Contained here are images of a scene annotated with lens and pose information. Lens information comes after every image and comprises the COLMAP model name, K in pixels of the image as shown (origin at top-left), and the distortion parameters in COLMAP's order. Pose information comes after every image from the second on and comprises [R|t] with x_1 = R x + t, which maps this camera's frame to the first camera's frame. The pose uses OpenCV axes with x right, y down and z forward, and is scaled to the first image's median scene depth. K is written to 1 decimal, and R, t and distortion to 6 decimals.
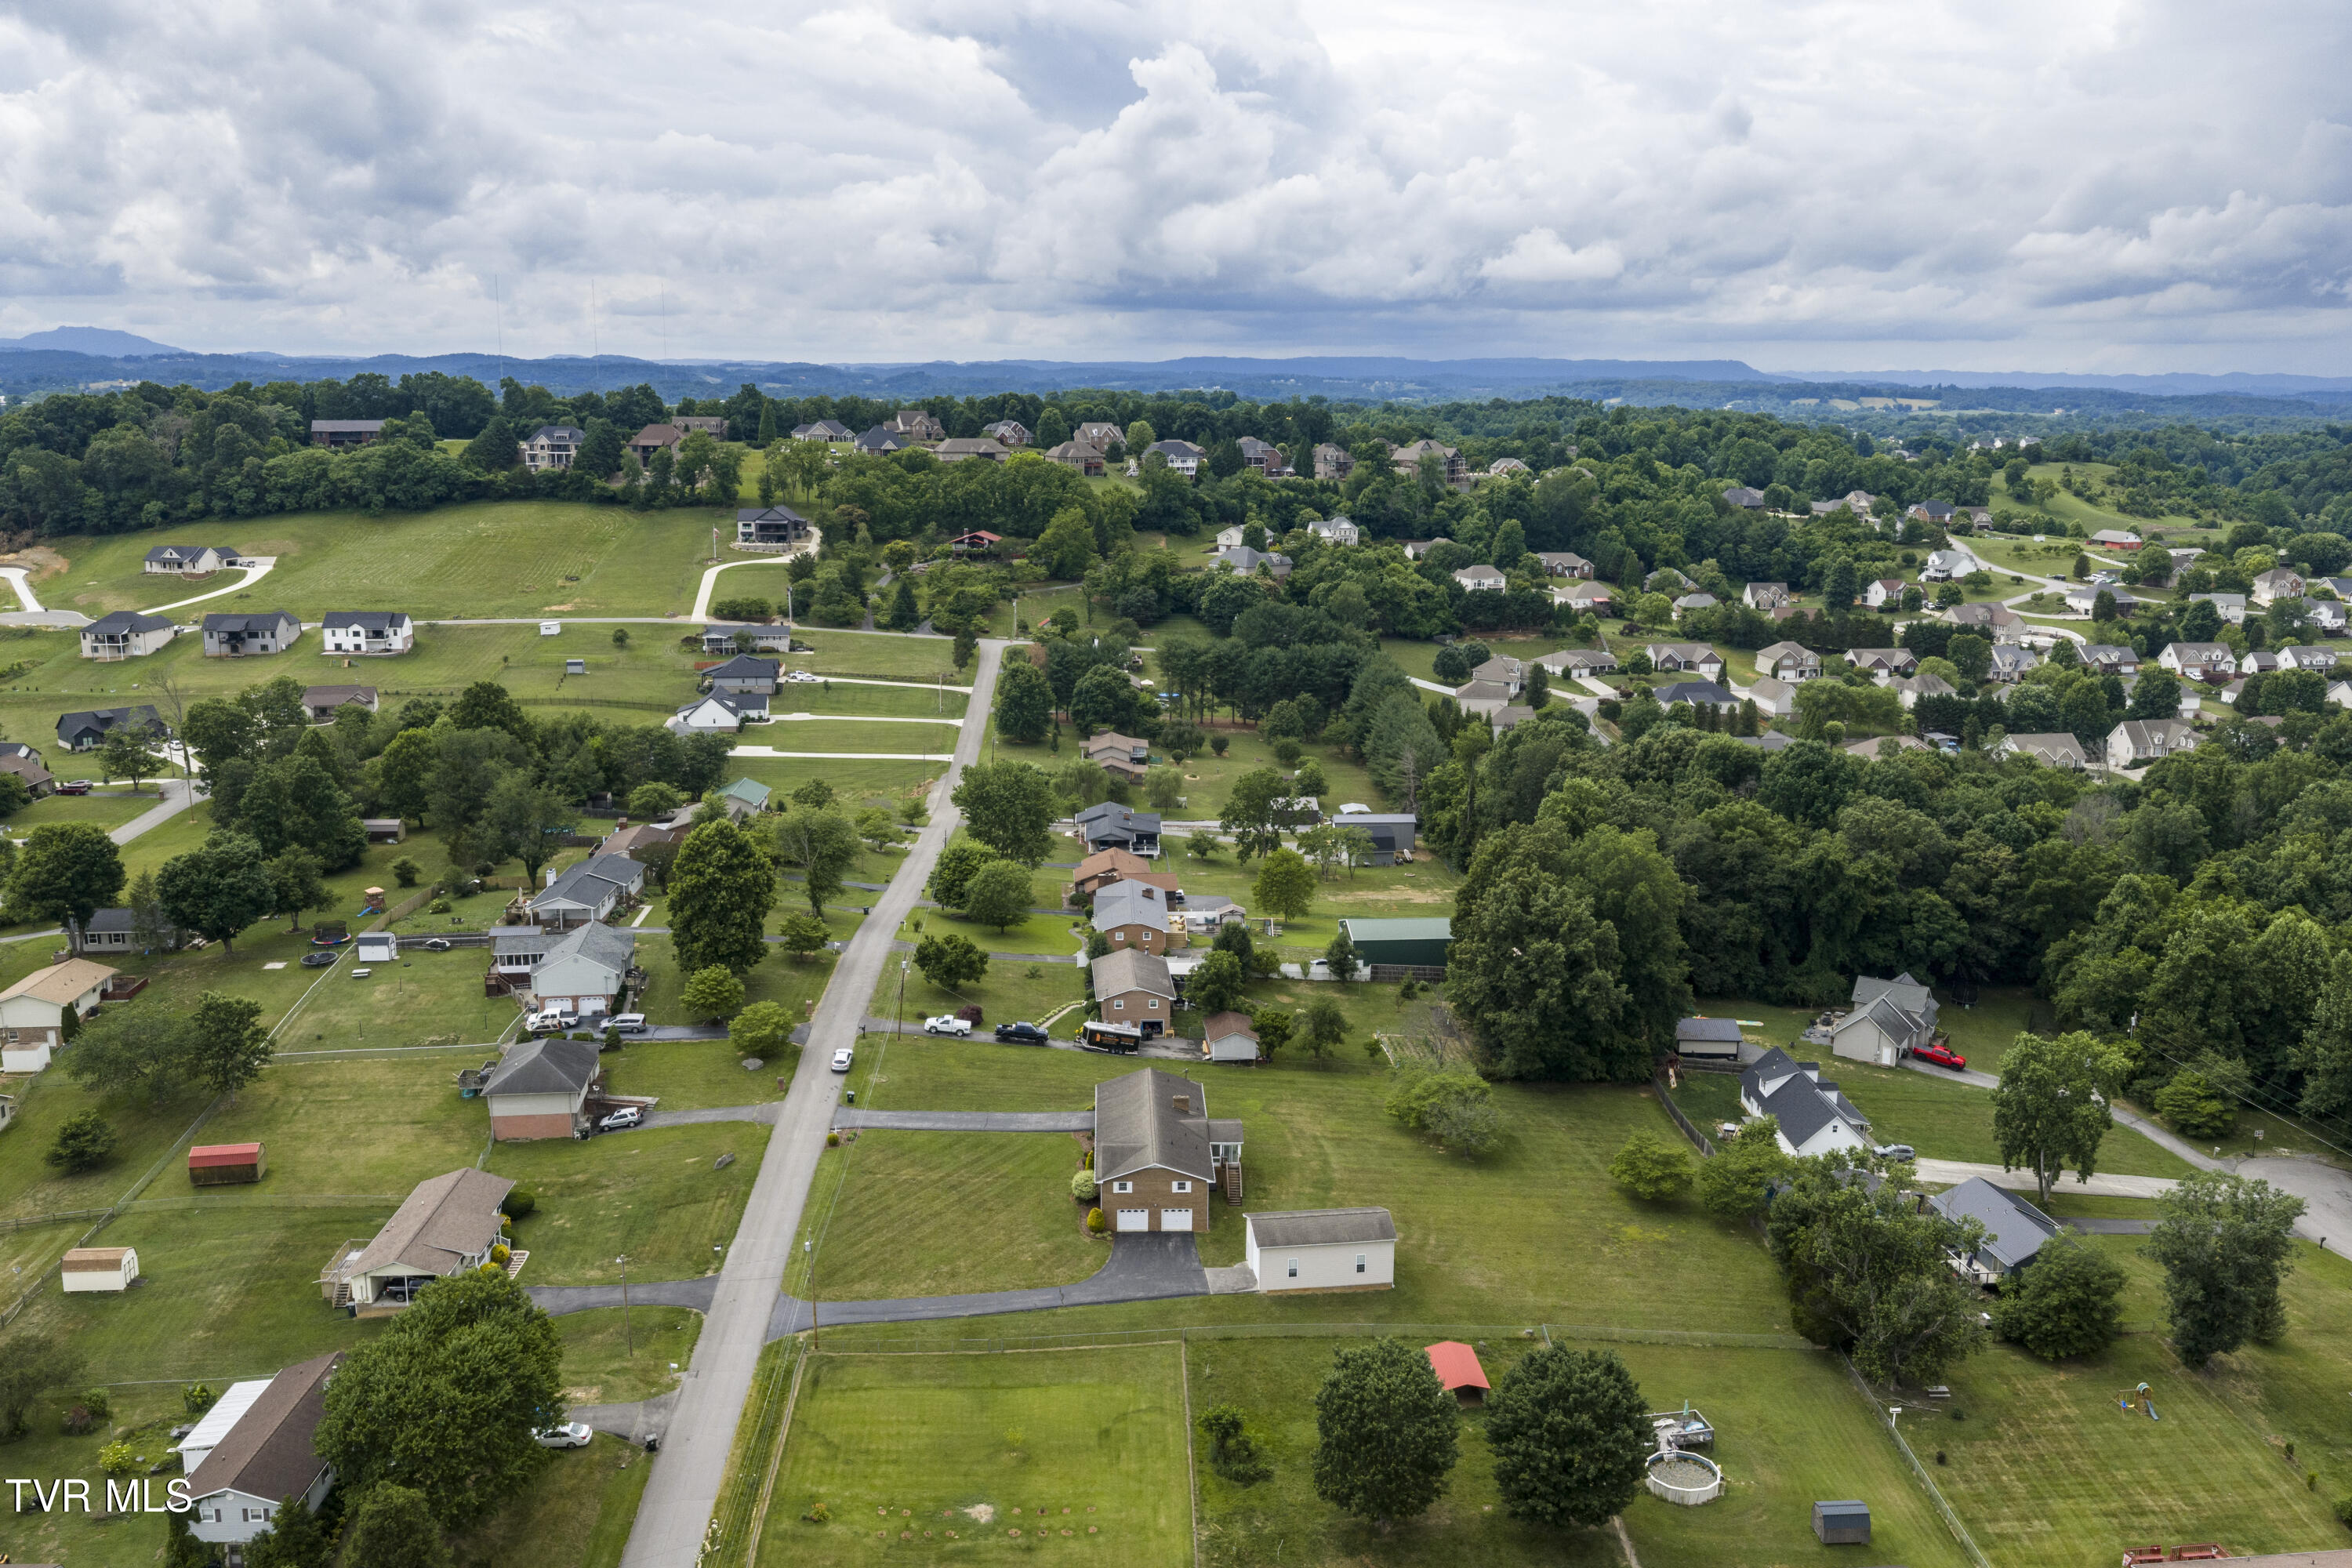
lens RADIAL K [[1940.6, 0, 1183.2], [0, 1940.6, 794.6], [0, 0, 1]] dist [0.035250, -0.063253]
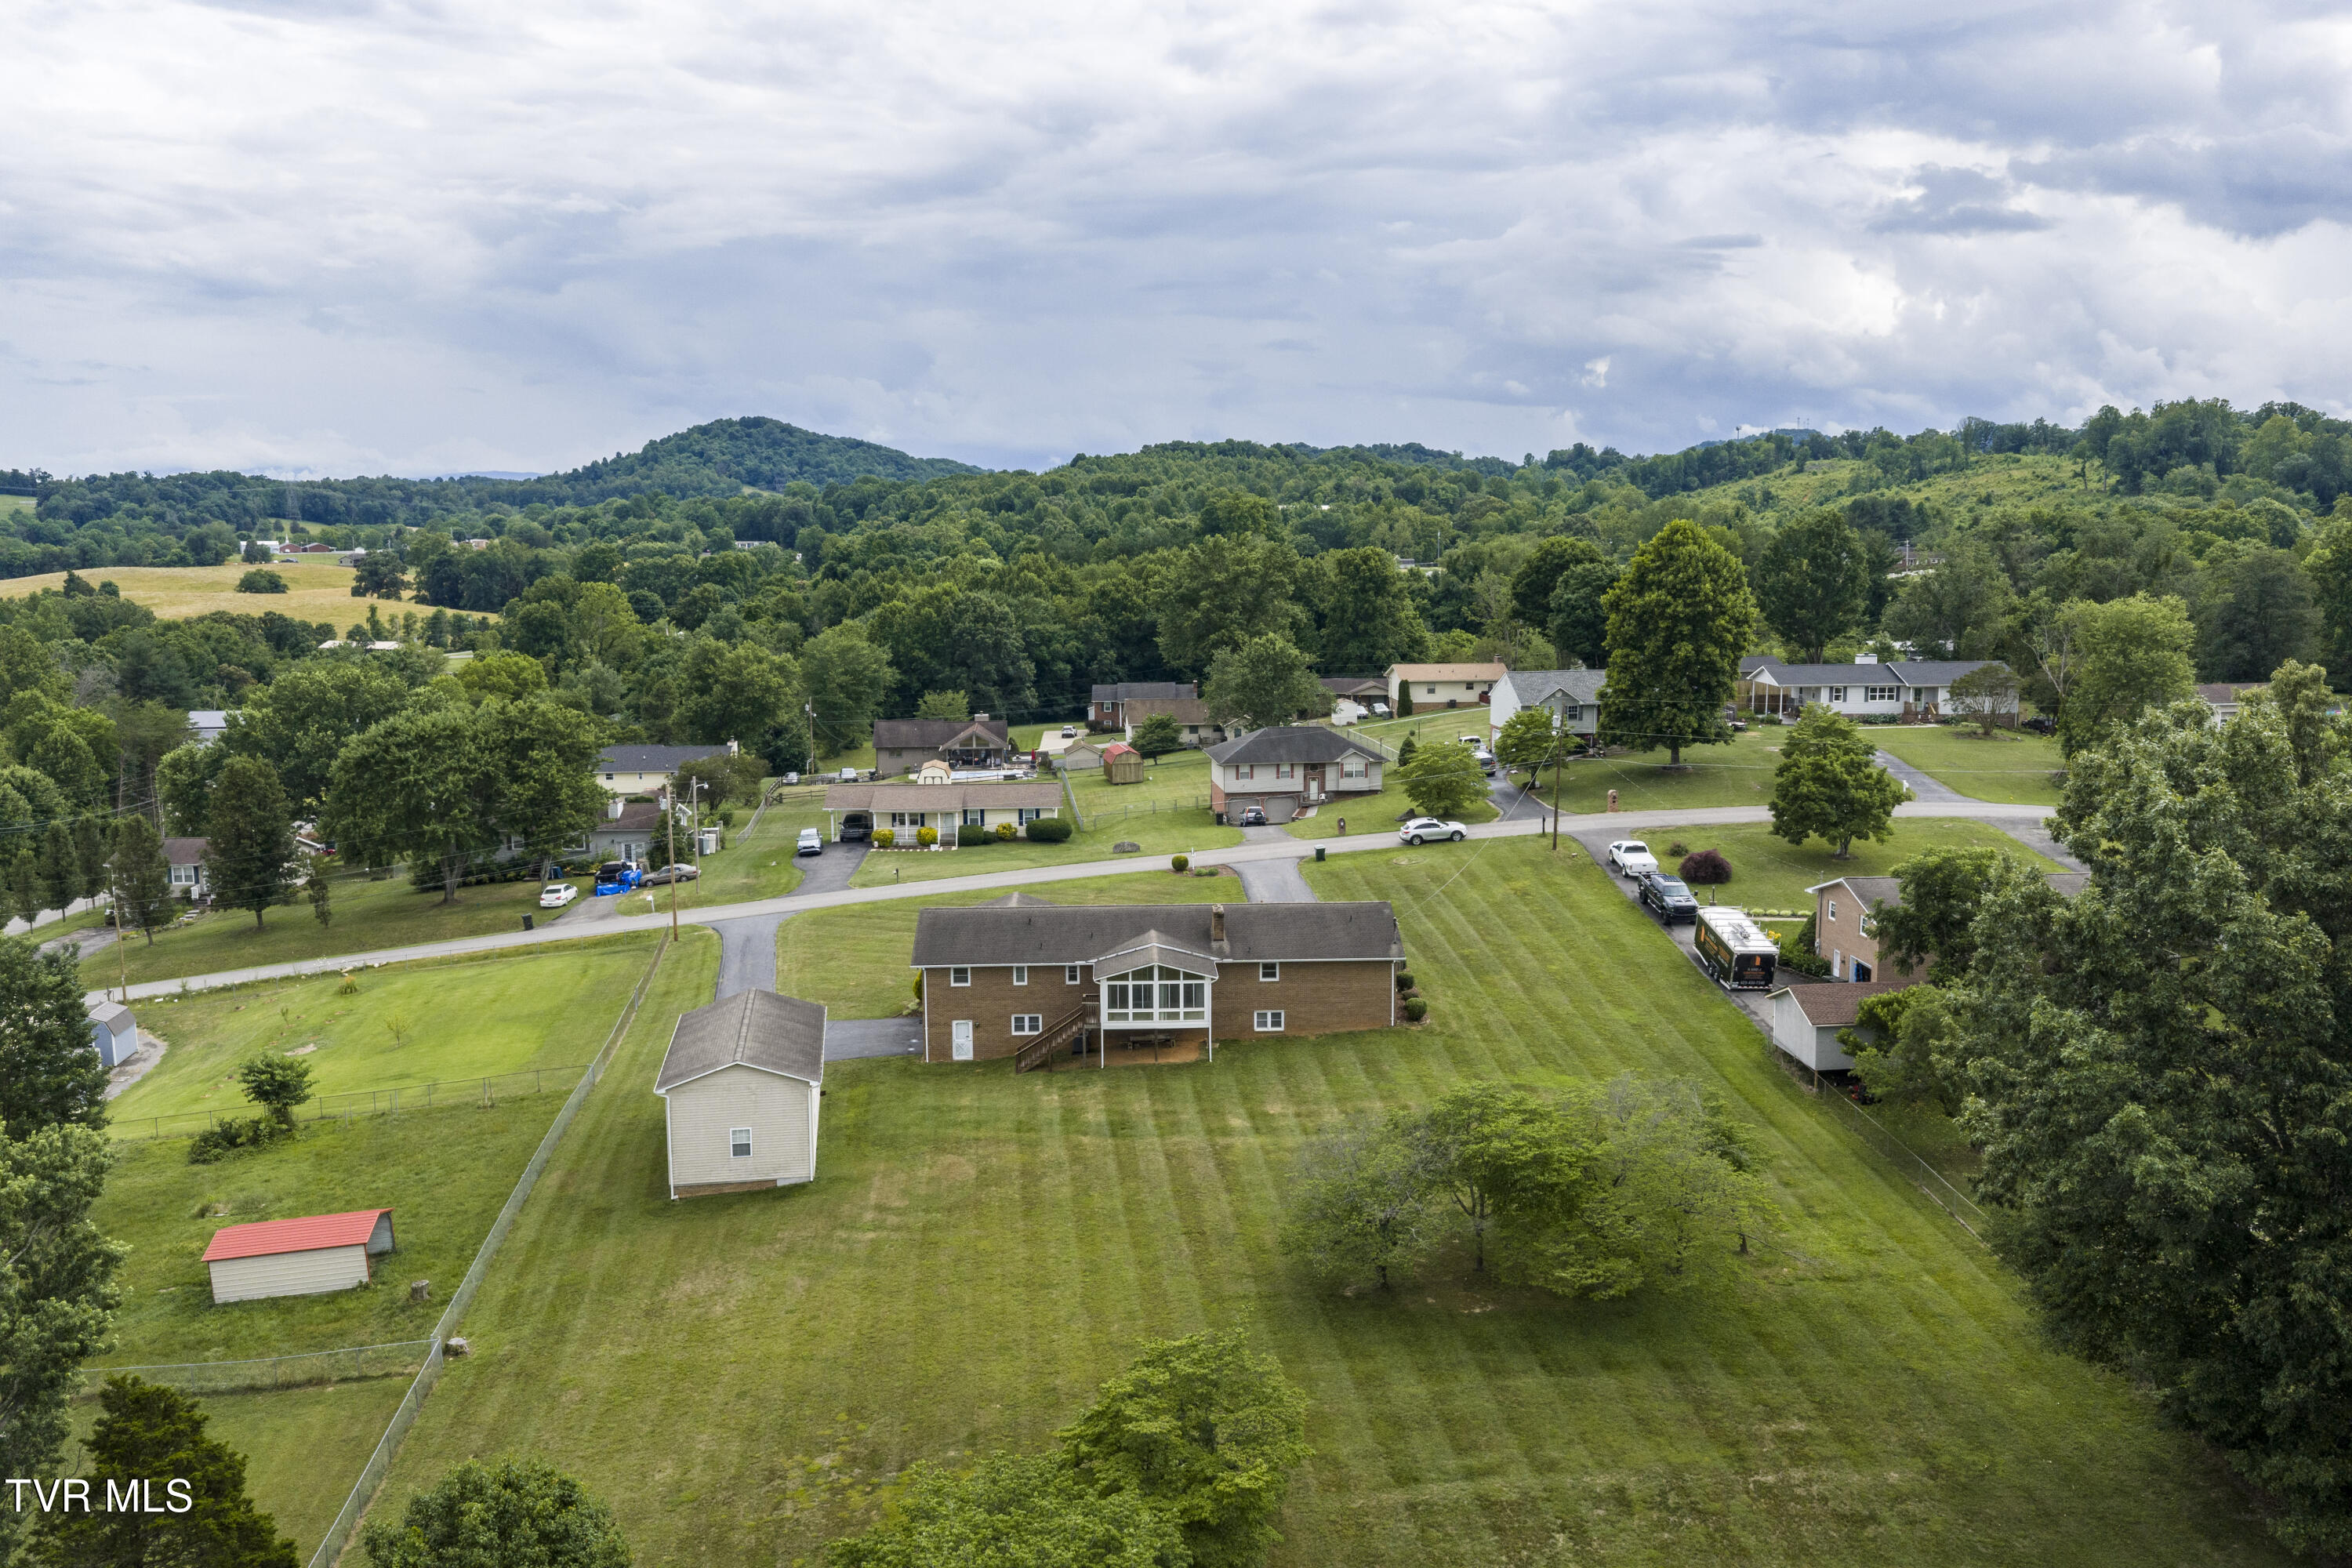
lens RADIAL K [[1940.6, 0, 1183.2], [0, 1940.6, 794.6], [0, 0, 1]] dist [0.035250, -0.063253]
pose [[0.008168, 0.137731, -0.990436, 0.188231], [-0.208726, 0.968886, 0.133013, 0.022088], [0.977940, 0.205643, 0.036662, 0.357748]]
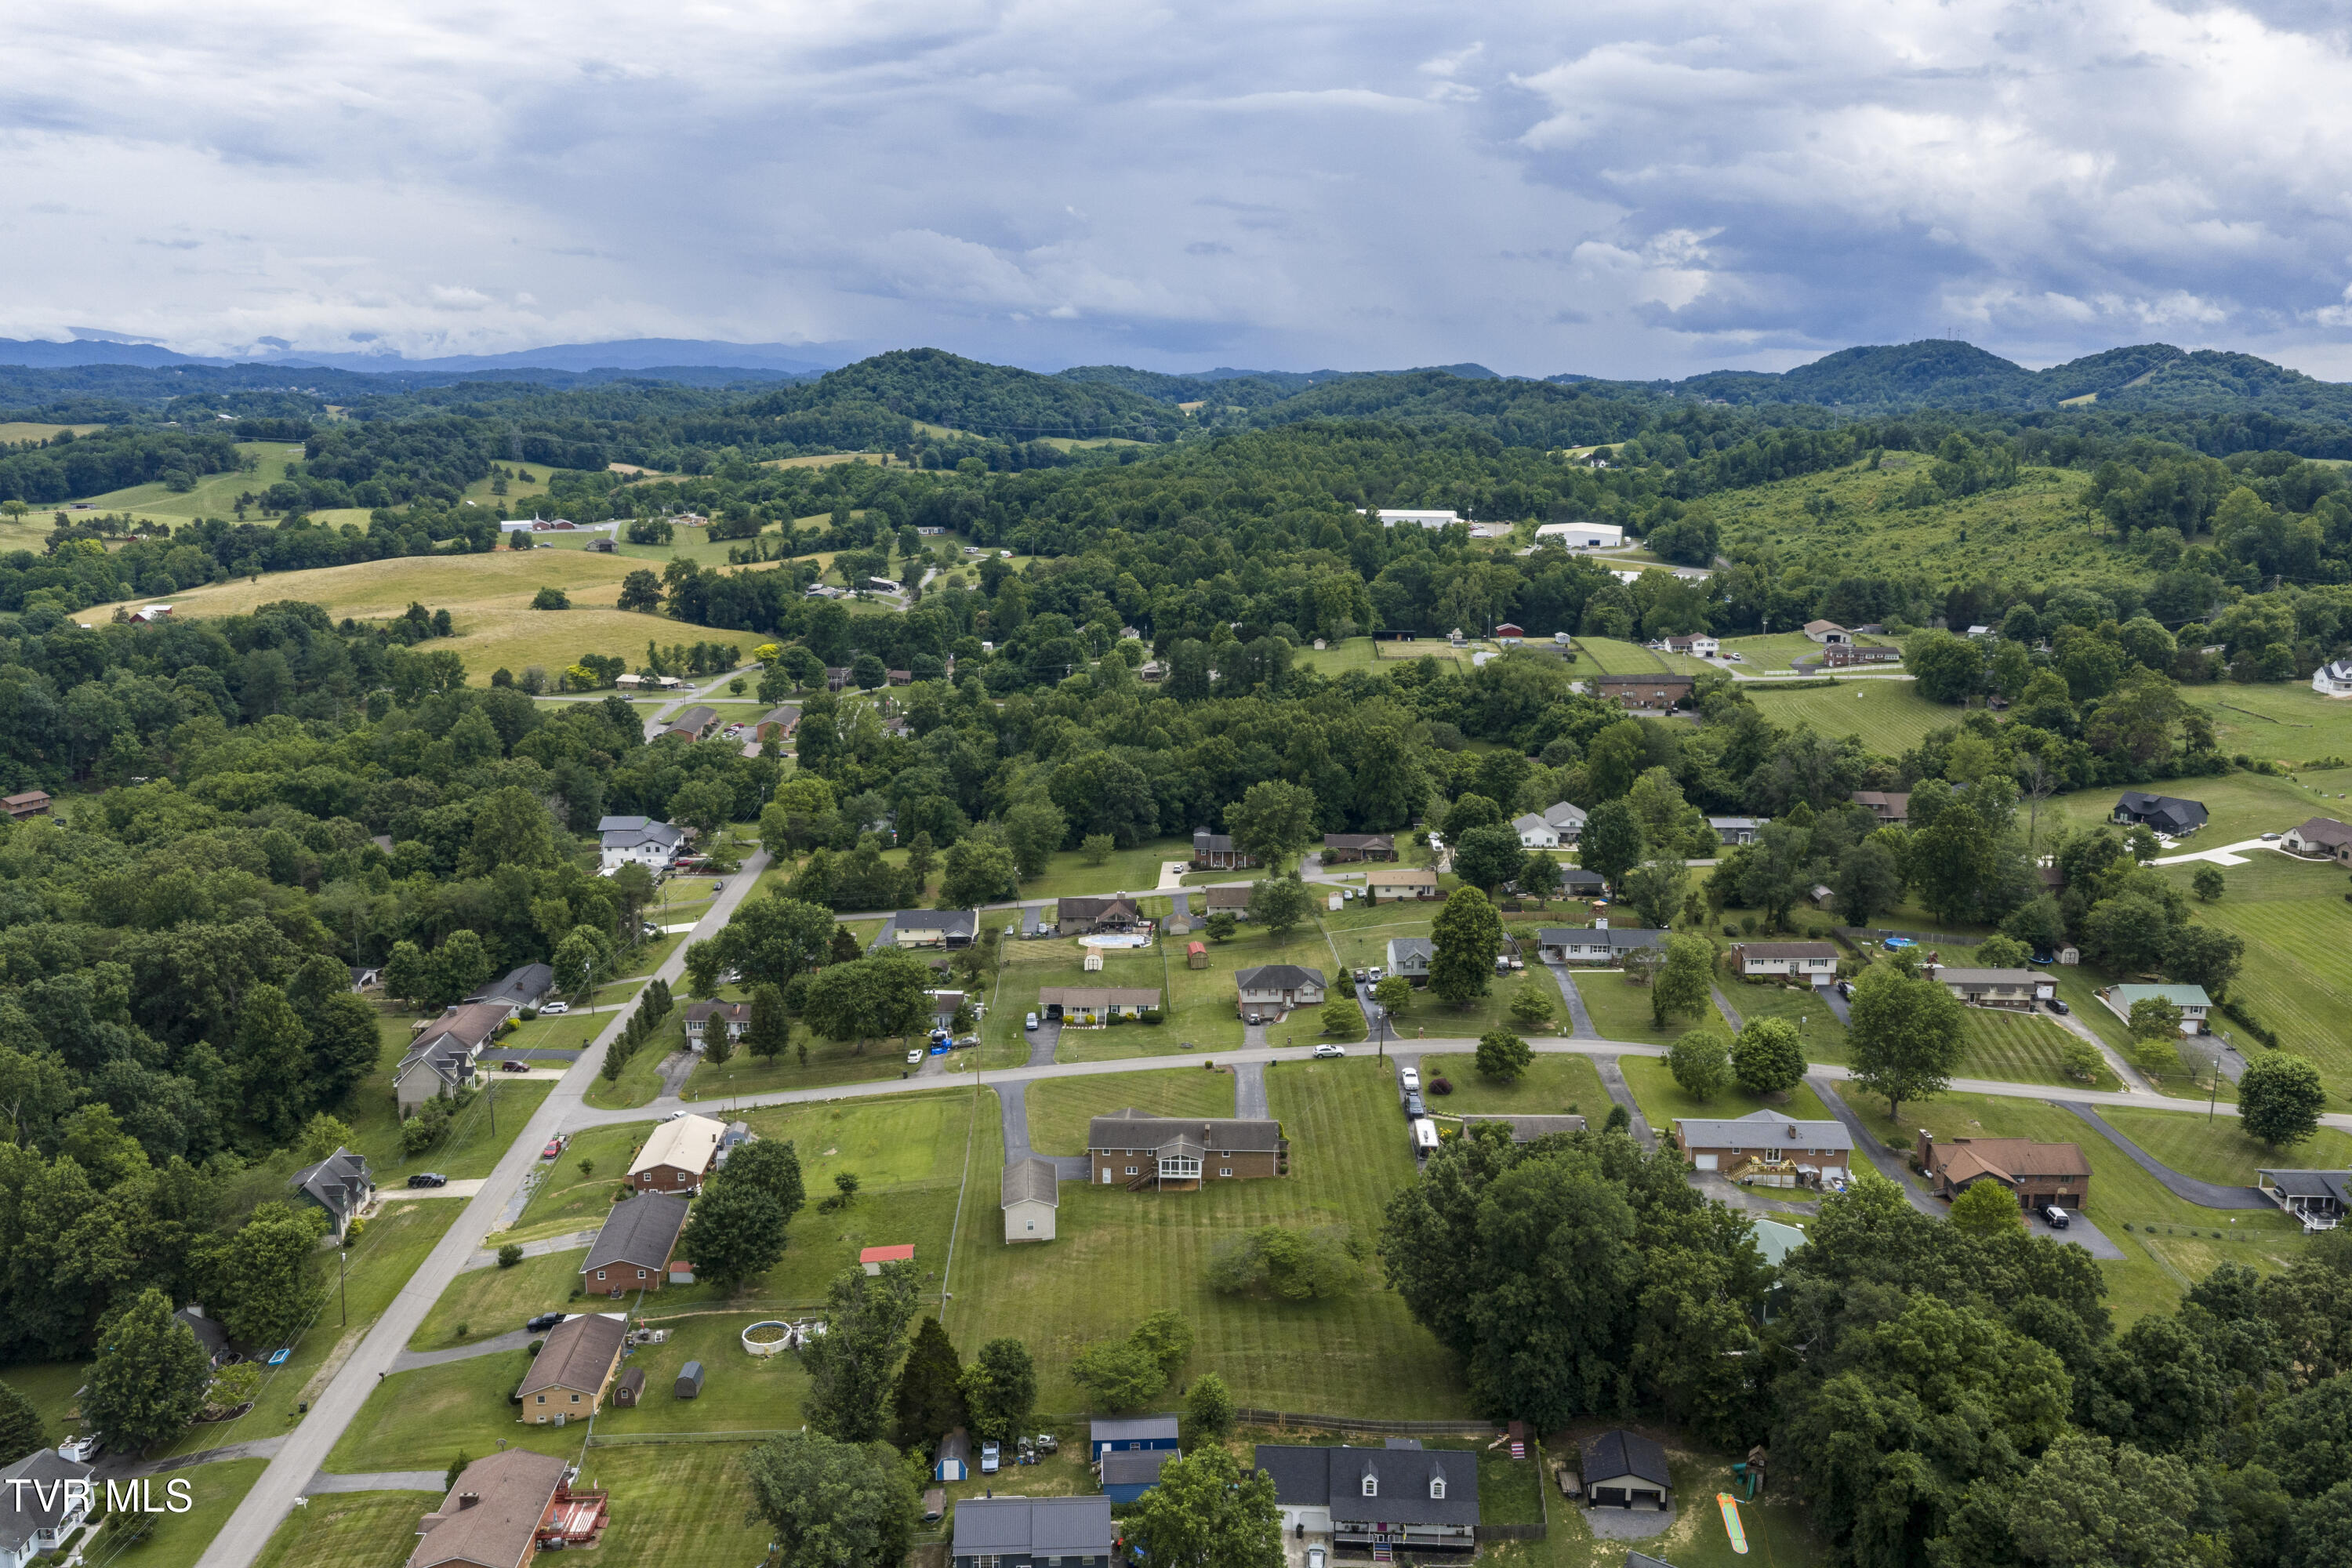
lens RADIAL K [[1940.6, 0, 1183.2], [0, 1940.6, 794.6], [0, 0, 1]] dist [0.035250, -0.063253]
pose [[-0.069477, 0.202175, -0.976882, 0.461277], [-0.216547, 0.952842, 0.212601, -0.124789], [0.973797, 0.226312, -0.022420, 0.356559]]
